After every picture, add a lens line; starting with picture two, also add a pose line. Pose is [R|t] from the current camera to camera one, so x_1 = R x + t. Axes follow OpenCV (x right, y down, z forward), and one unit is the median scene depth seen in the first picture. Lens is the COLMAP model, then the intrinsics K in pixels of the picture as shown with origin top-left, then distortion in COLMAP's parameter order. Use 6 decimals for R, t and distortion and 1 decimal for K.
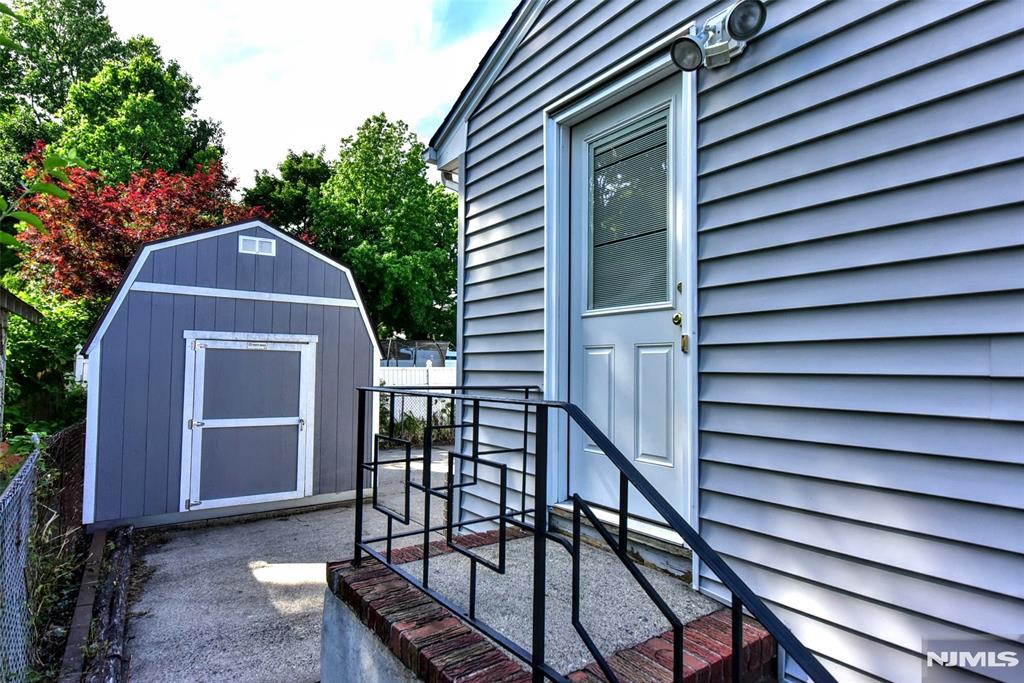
lens RADIAL K [[549.5, 0, 512.0], [0, 549.5, 341.5], [0, 0, 1]] dist [-0.042991, 0.000799]
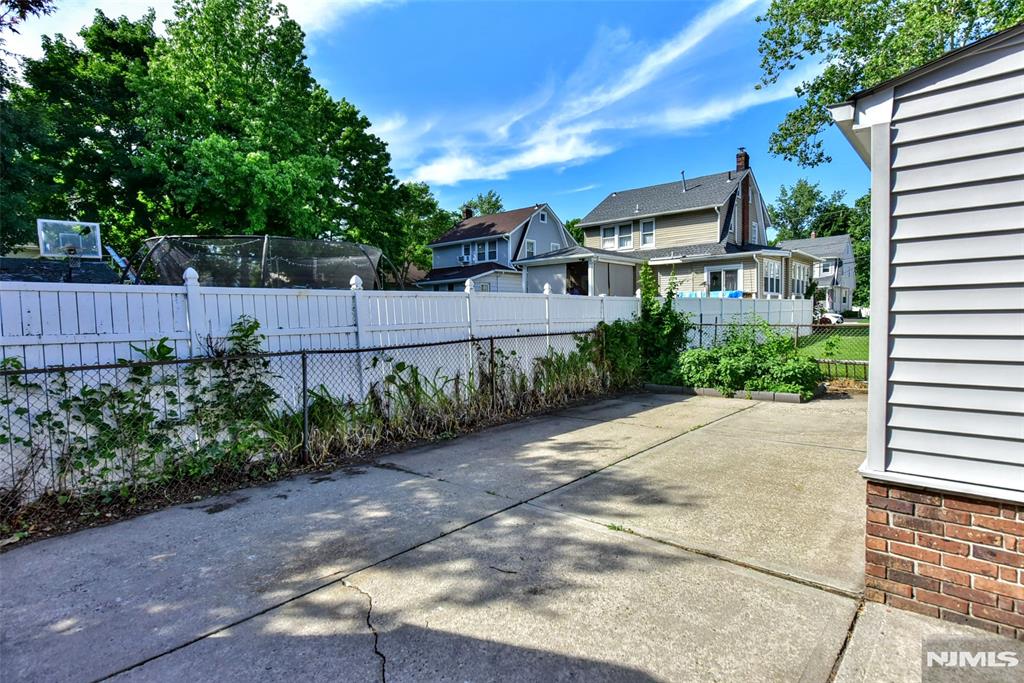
lens RADIAL K [[518.6, 0, 512.0], [0, 518.6, 341.5], [0, 0, 1]] dist [-0.011479, 0.000907]
pose [[0.975023, -0.032096, 0.219773, -0.251348], [0.010429, 0.995028, 0.099047, 0.099216], [-0.221859, -0.094281, 0.970510, 1.105604]]
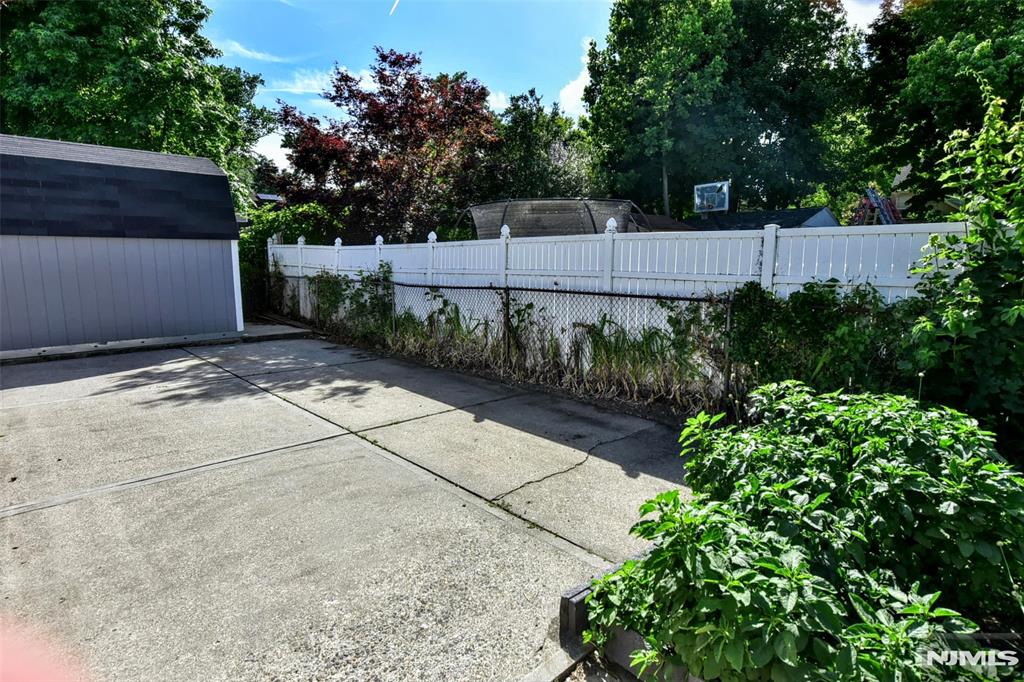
lens RADIAL K [[549.5, 0, 512.0], [0, 549.5, 341.0], [0, 0, 1]] dist [-0.042991, 0.000799]
pose [[0.146105, 0.145065, -0.978575, 1.093534], [0.050157, 0.986832, 0.153777, 0.138461], [0.987997, -0.071551, 0.136905, 2.083952]]
